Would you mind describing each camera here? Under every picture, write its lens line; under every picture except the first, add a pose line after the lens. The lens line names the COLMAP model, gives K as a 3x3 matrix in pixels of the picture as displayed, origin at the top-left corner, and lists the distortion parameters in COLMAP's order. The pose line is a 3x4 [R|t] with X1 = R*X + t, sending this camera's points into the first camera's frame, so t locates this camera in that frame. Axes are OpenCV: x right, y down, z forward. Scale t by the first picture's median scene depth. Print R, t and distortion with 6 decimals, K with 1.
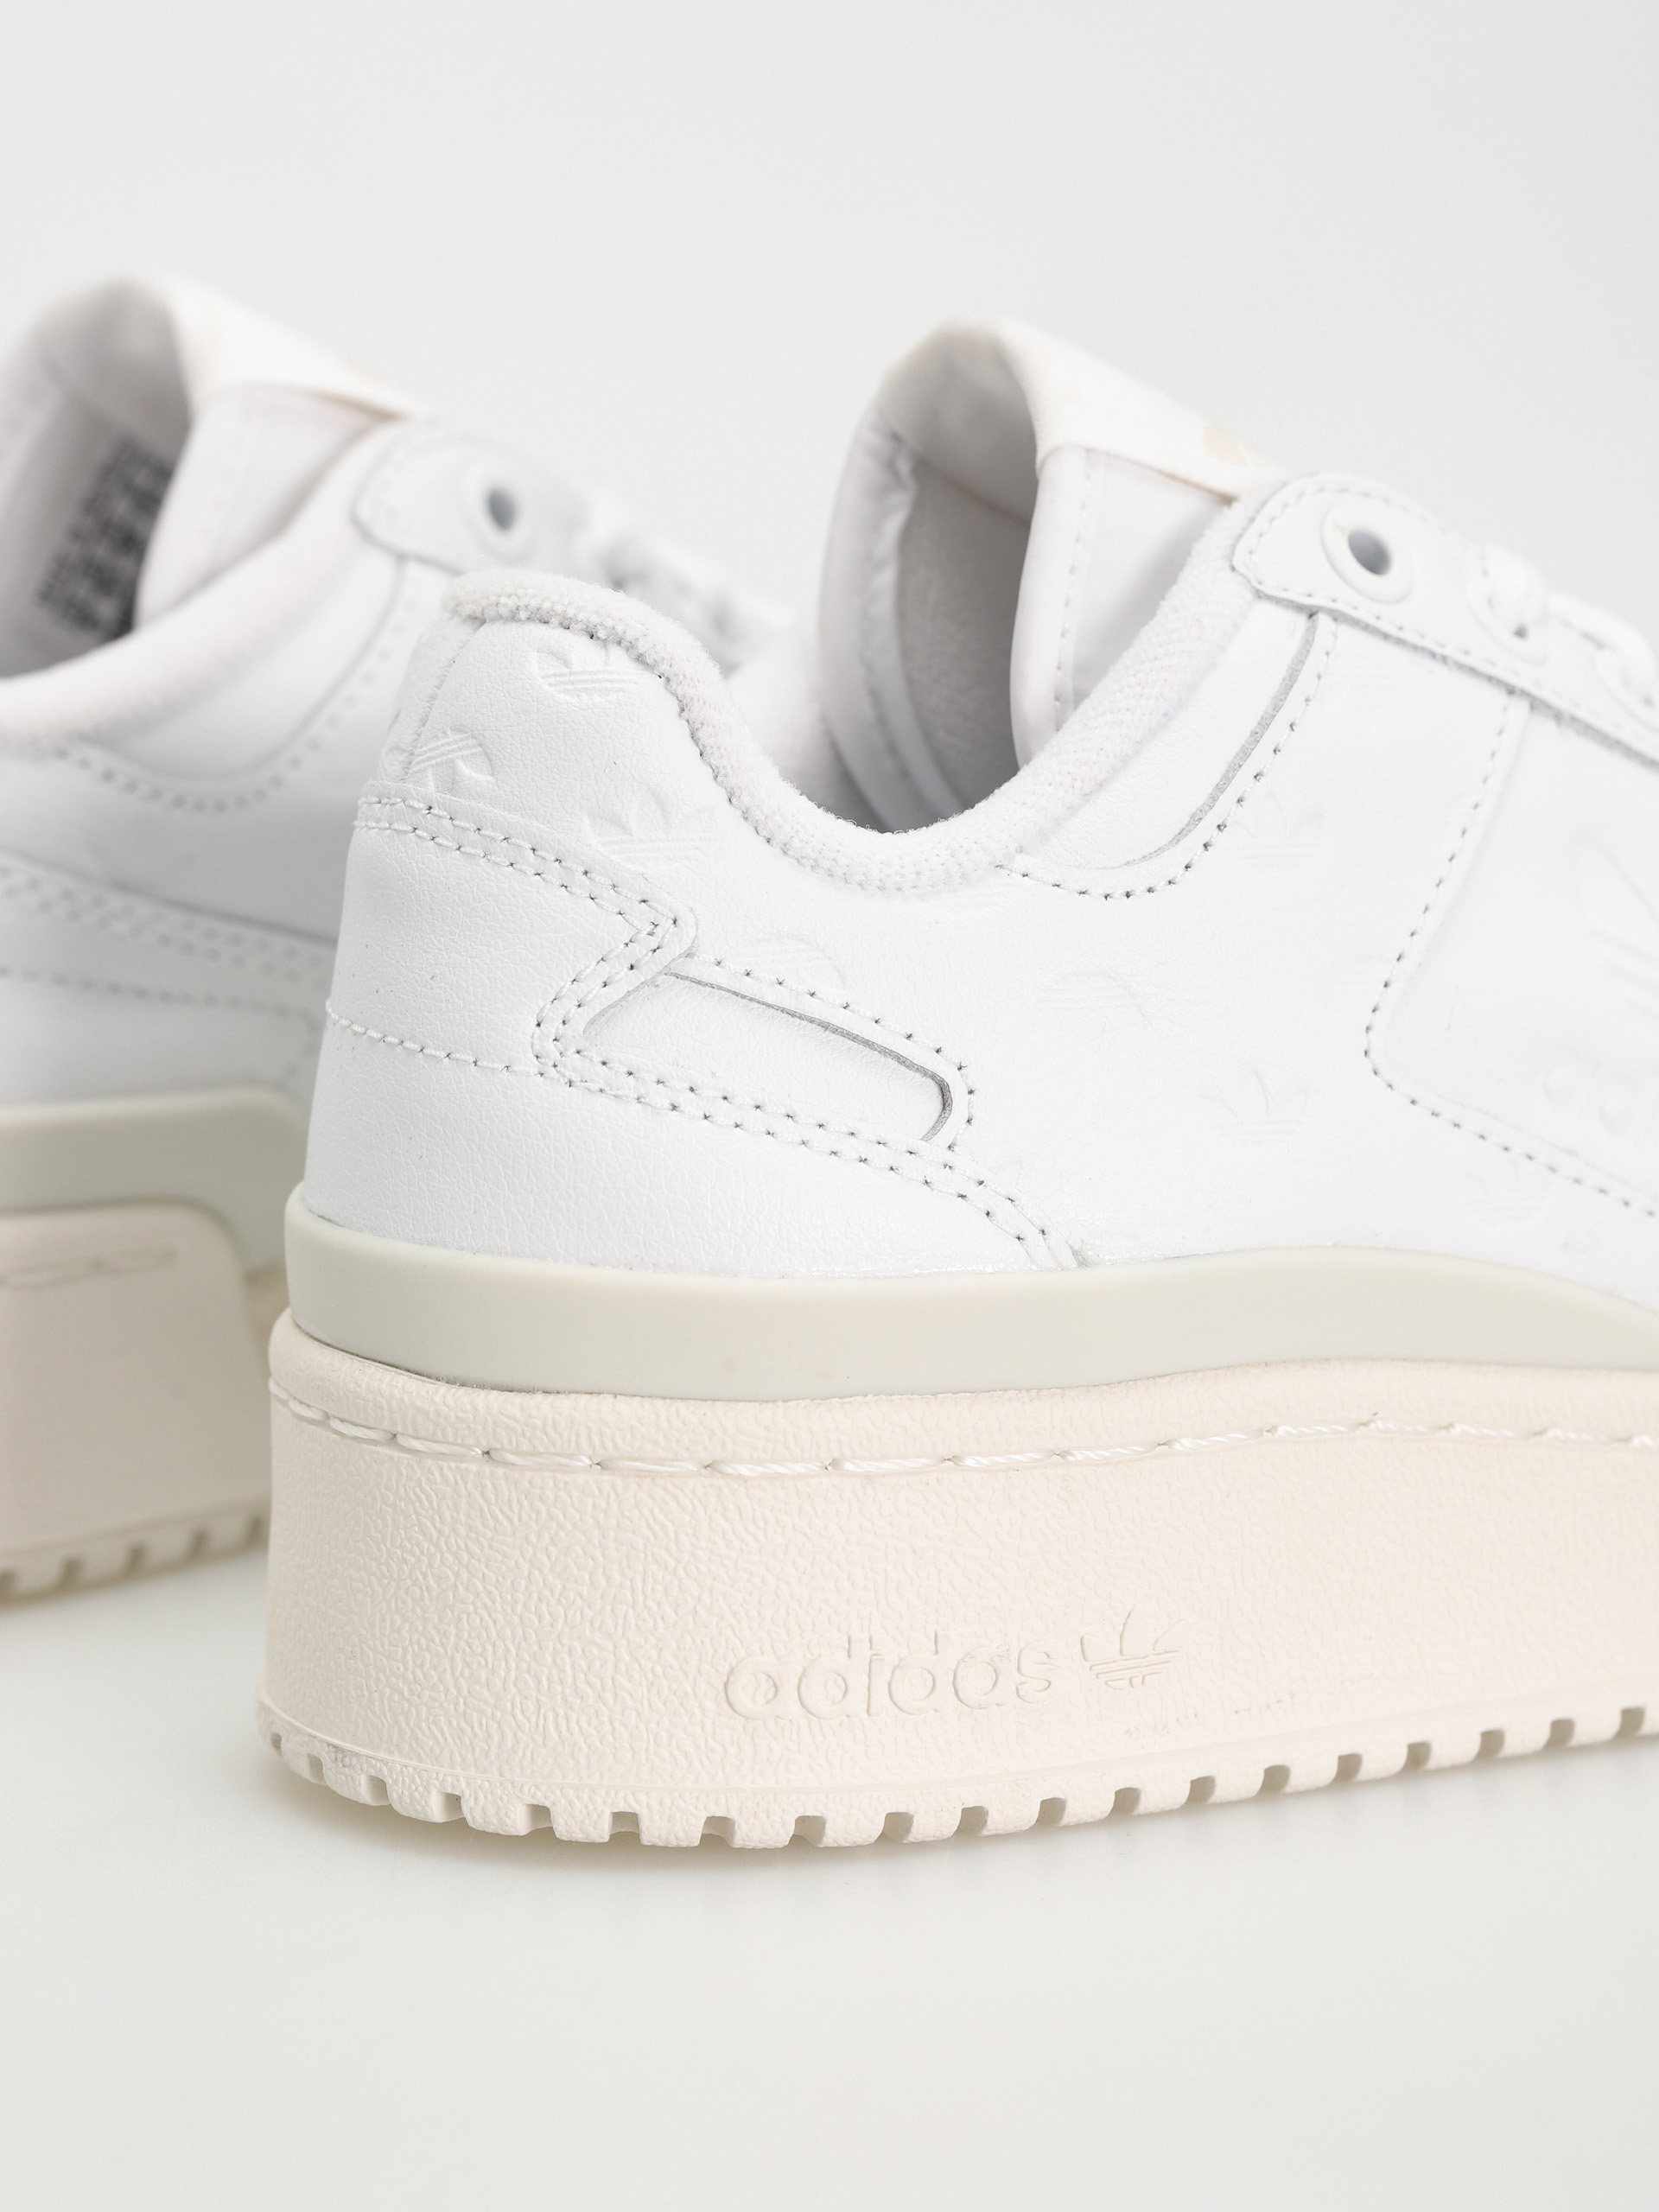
lens RADIAL K [[7284.1, 0, 829.5], [0, 7284.1, 1106.0], [0, 0, 1]] dist [-0.195907, 0.639720]
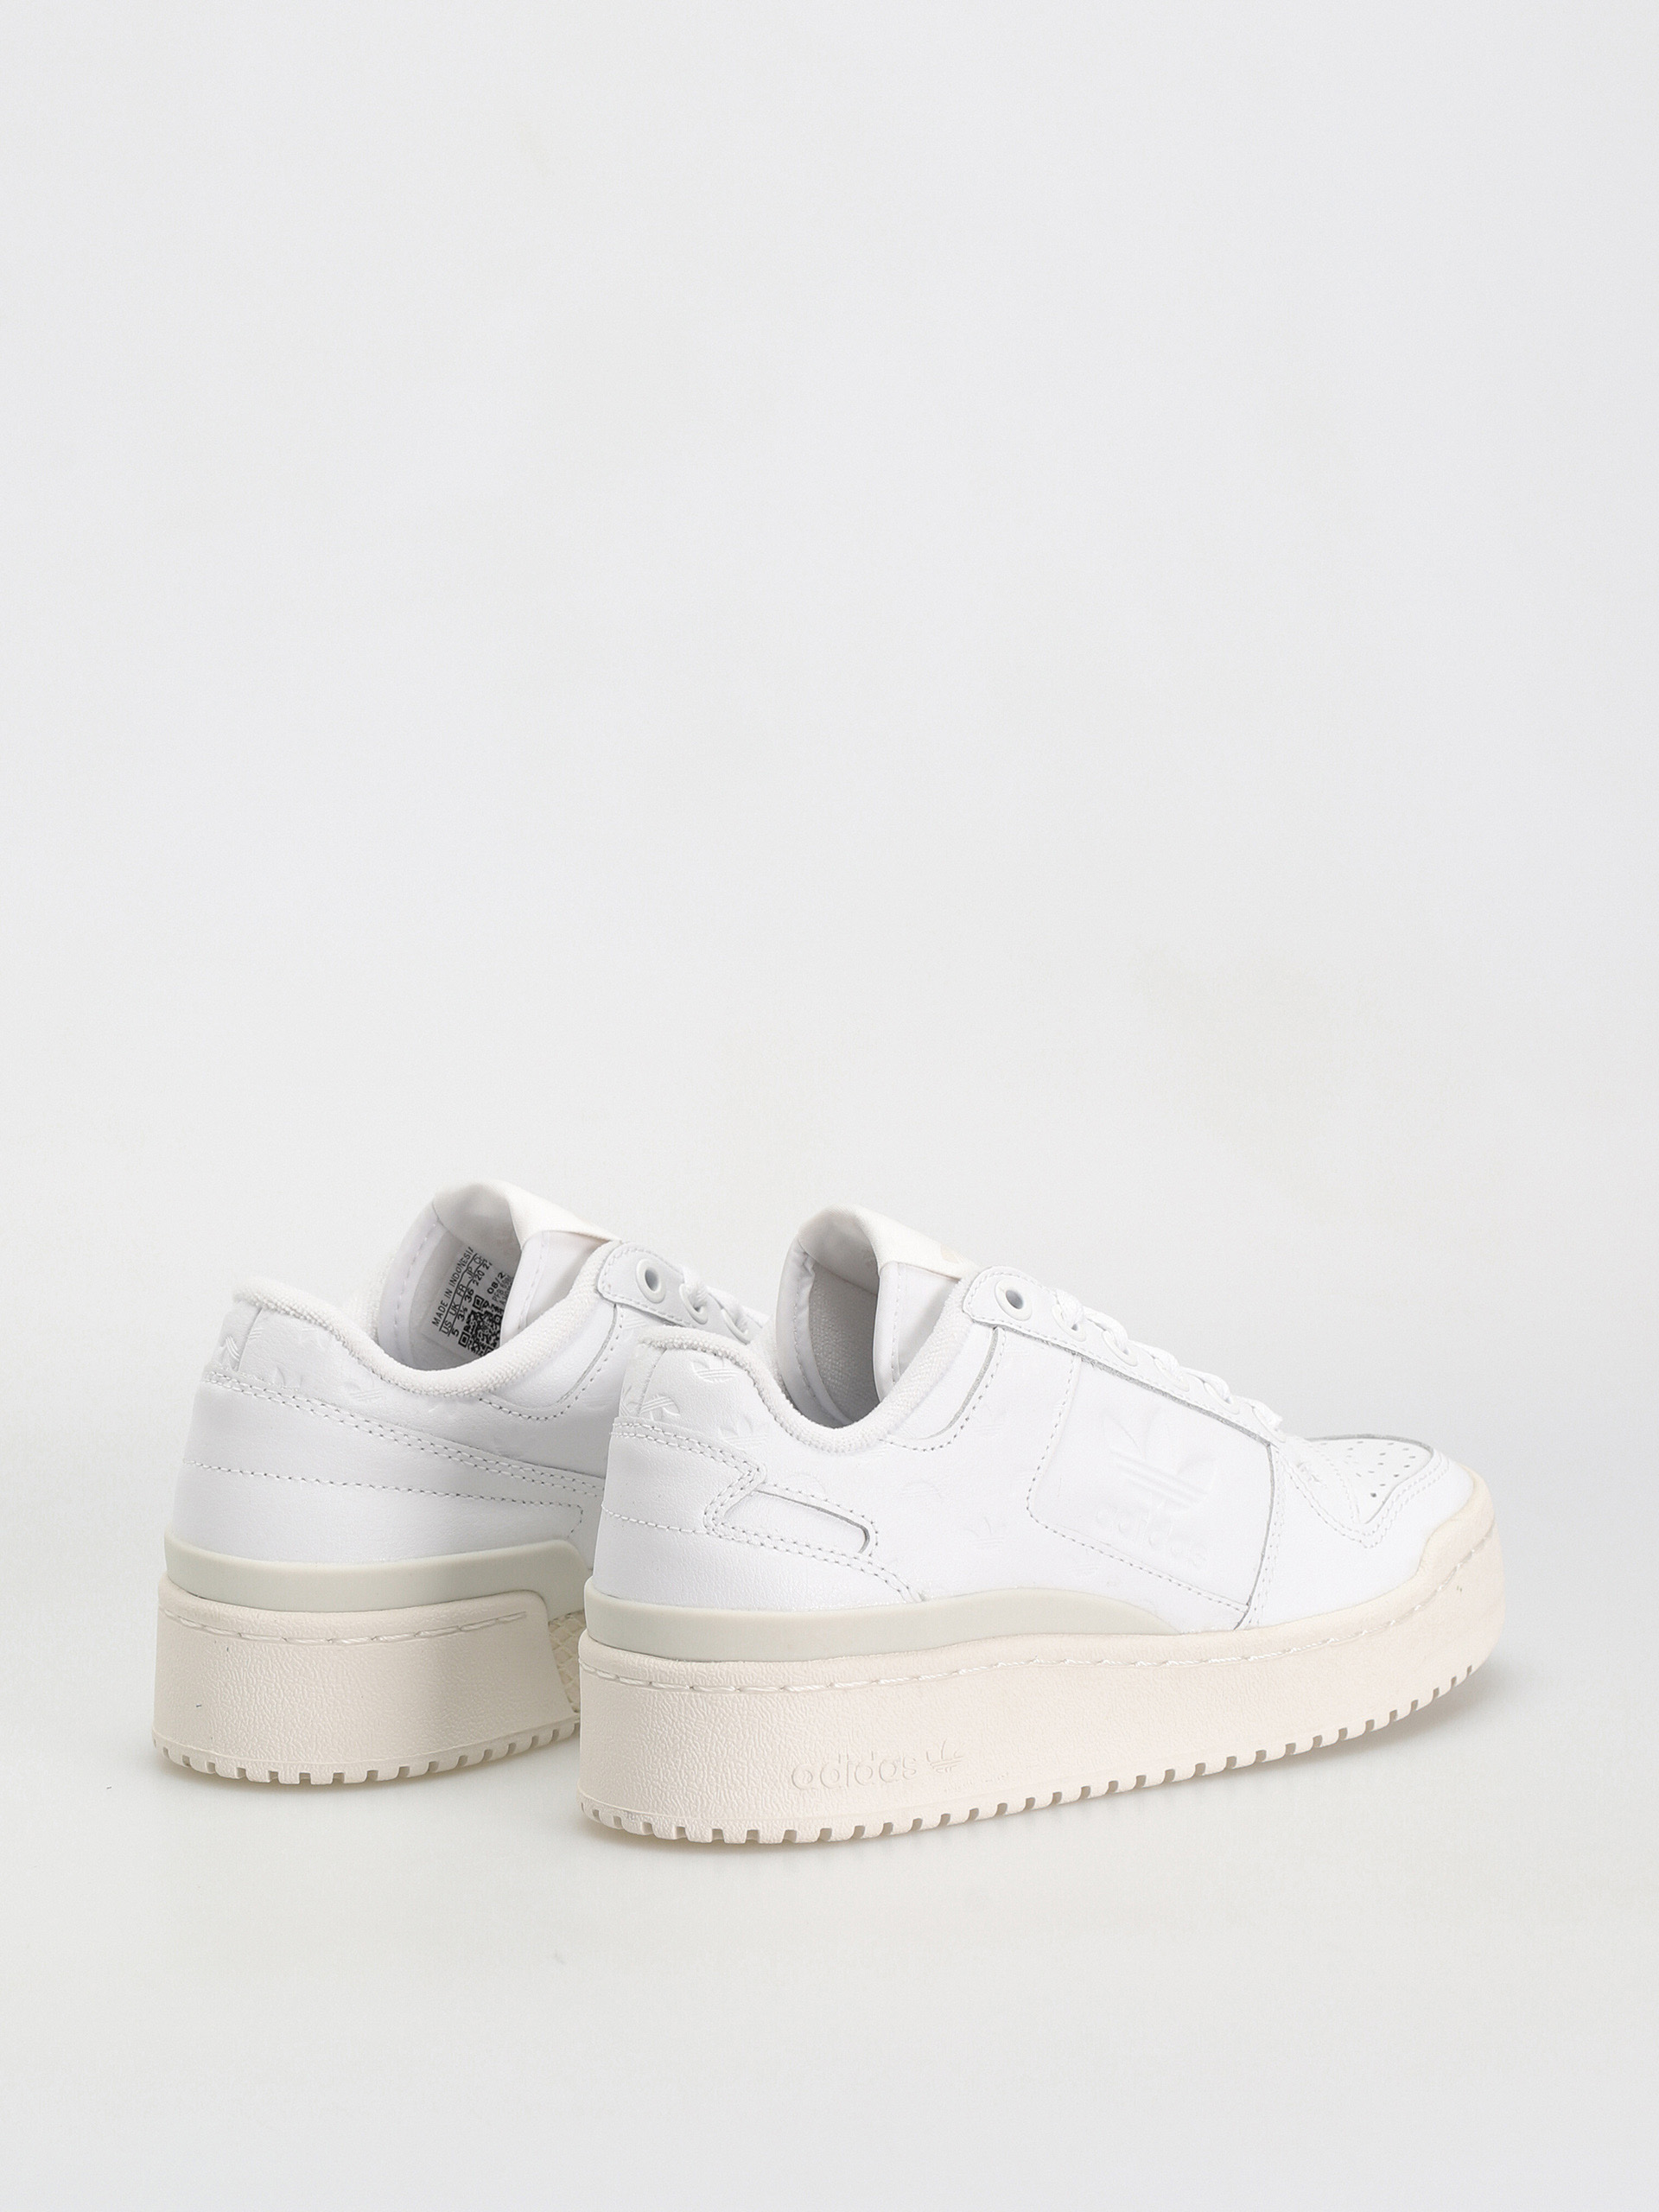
lens RADIAL K [[7284.1, 0, 829.5], [0, 7284.1, 1106.0], [0, 0, 1]] dist [-0.195907, 0.639720]
pose [[0.991169, -0.038914, 0.126763, -0.301729], [0.044909, 0.997987, -0.044786, -0.036167], [-0.124765, 0.050083, 0.990922, -1.444443]]
